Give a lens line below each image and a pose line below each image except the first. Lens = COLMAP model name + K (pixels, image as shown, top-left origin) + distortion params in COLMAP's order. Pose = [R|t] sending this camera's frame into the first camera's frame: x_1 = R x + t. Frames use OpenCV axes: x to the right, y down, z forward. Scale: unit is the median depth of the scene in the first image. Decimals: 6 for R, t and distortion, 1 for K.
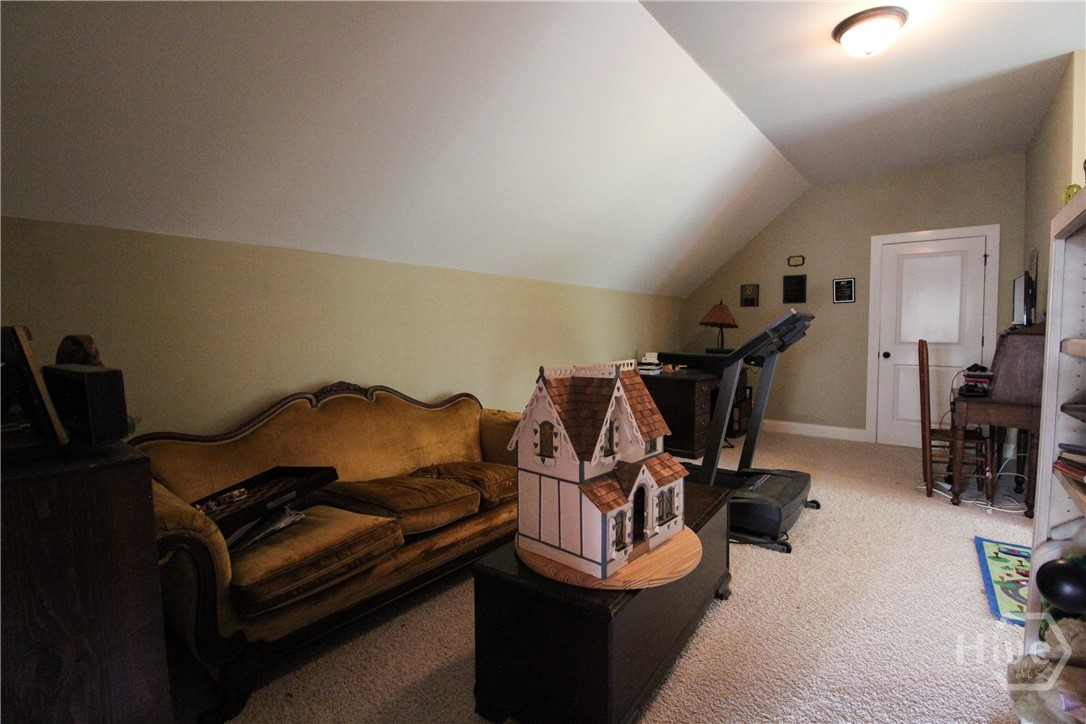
lens RADIAL K [[505.4, 0, 546.1], [0, 505.4, 349.8], [0, 0, 1]] dist [0.001331, -0.014434]
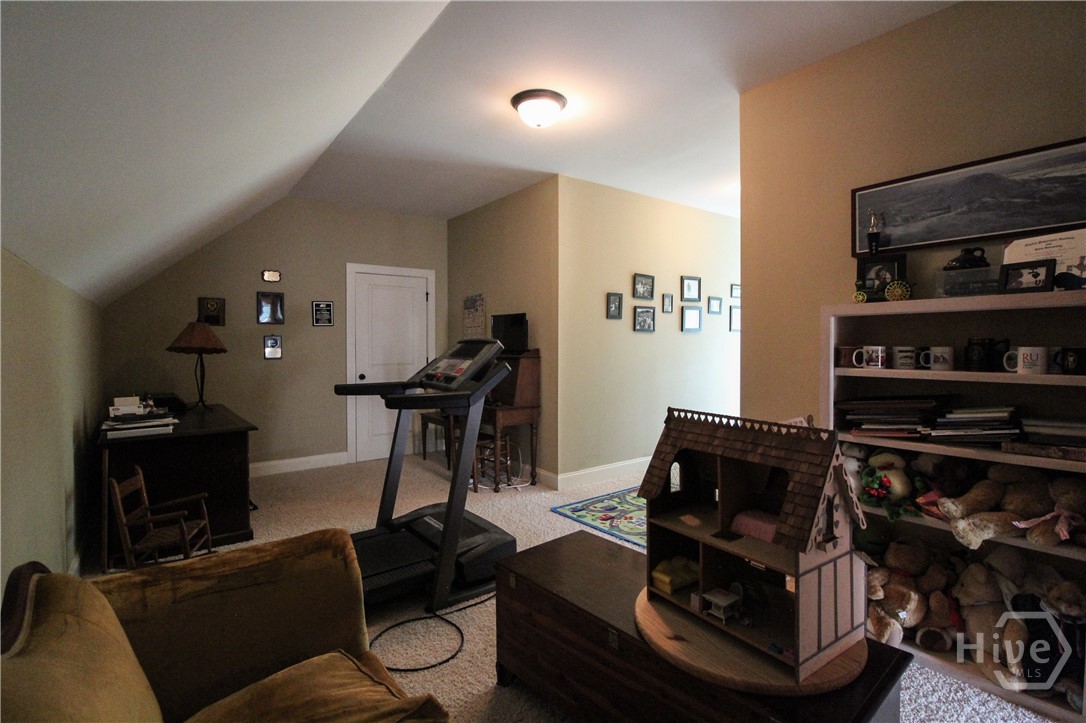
lens RADIAL K [[505.4, 0, 546.1], [0, 505.4, 349.3], [0, 0, 1]] dist [0.001331, -0.014434]
pose [[0.209129, -0.027841, 0.977492, -0.364155], [0.040341, 0.998989, 0.019823, -0.069400], [-0.977056, 0.035287, 0.210041, 0.509813]]
